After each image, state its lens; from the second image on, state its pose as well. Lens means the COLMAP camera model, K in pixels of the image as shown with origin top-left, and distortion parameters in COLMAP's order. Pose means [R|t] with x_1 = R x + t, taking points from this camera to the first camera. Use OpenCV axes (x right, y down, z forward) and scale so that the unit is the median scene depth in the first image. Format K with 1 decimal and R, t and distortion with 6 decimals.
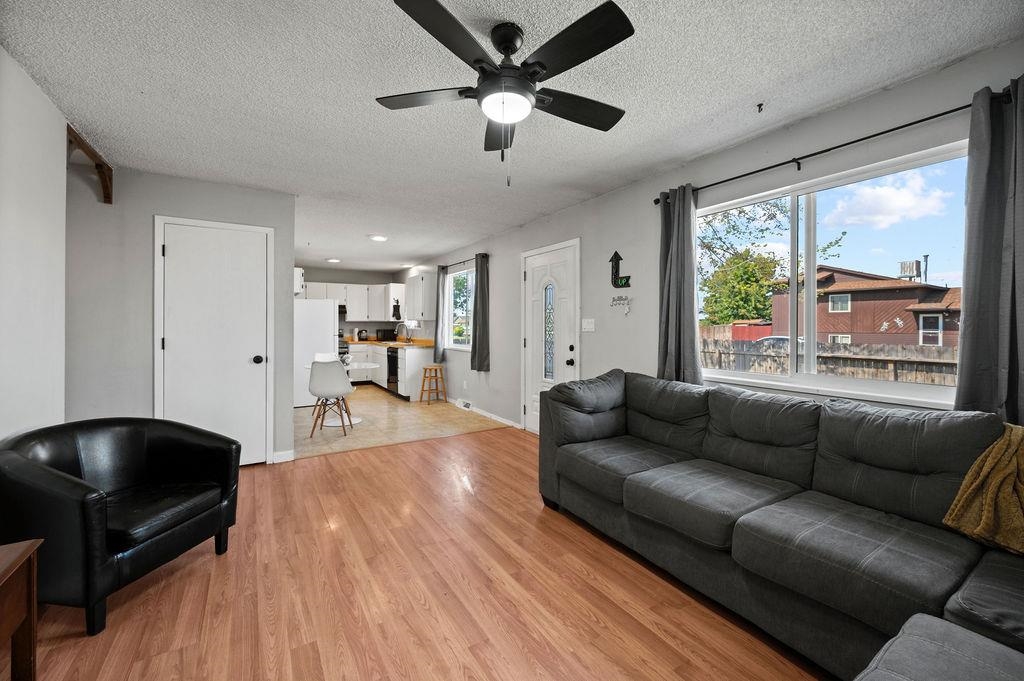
lens RADIAL K [[413.6, 0, 512.8], [0, 413.6, 327.4], [0, 0, 1]] dist [0.000663, 0.000387]
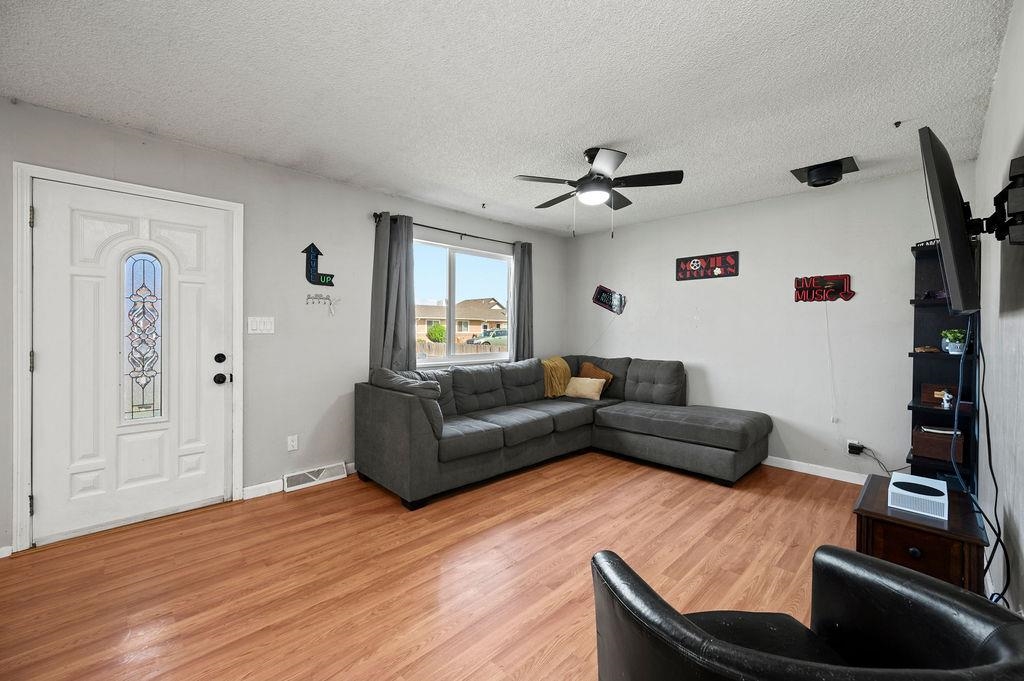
lens RADIAL K [[413.6, 0, 512.8], [0, 413.6, 327.4], [0, 0, 1]] dist [0.000663, 0.000387]
pose [[-0.210219, -0.002418, 0.977651, -1.198006], [-0.003818, 0.999991, 0.001653, -0.007994], [-0.977647, -0.003386, -0.210227, 1.263128]]
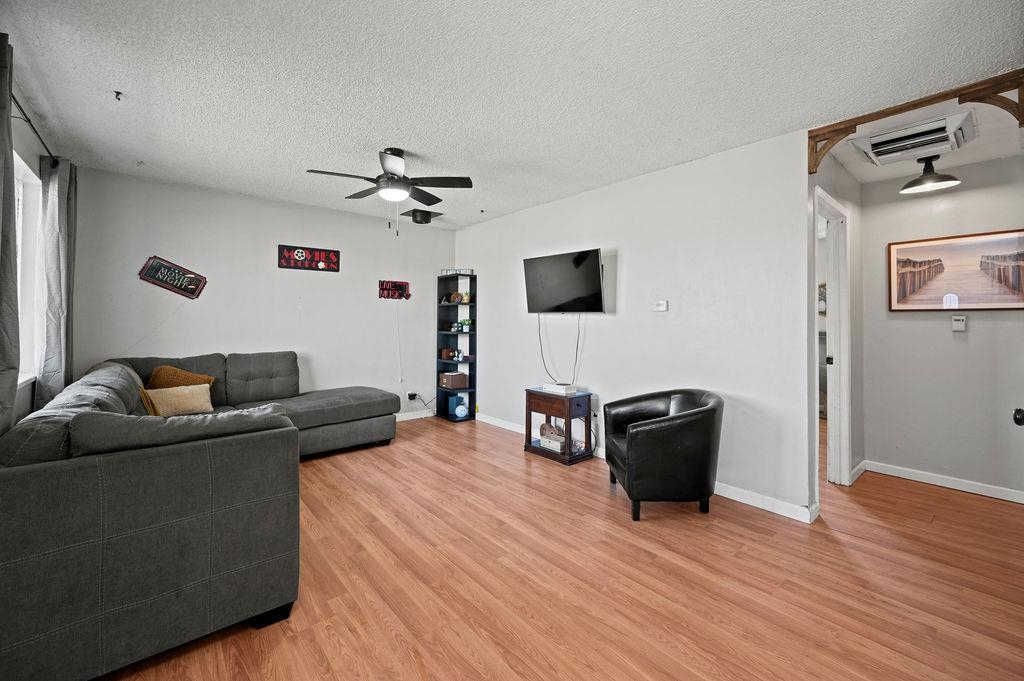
lens RADIAL K [[424.1, 0, 508.5], [0, 424.1, 312.3], [0, 0, 1]] dist [0.000262, 0.000128]
pose [[-0.990254, -0.010858, -0.138849, -0.191026], [-0.008874, 0.999850, -0.014898, -0.007570], [0.138989, -0.013521, -0.990202, 2.150783]]
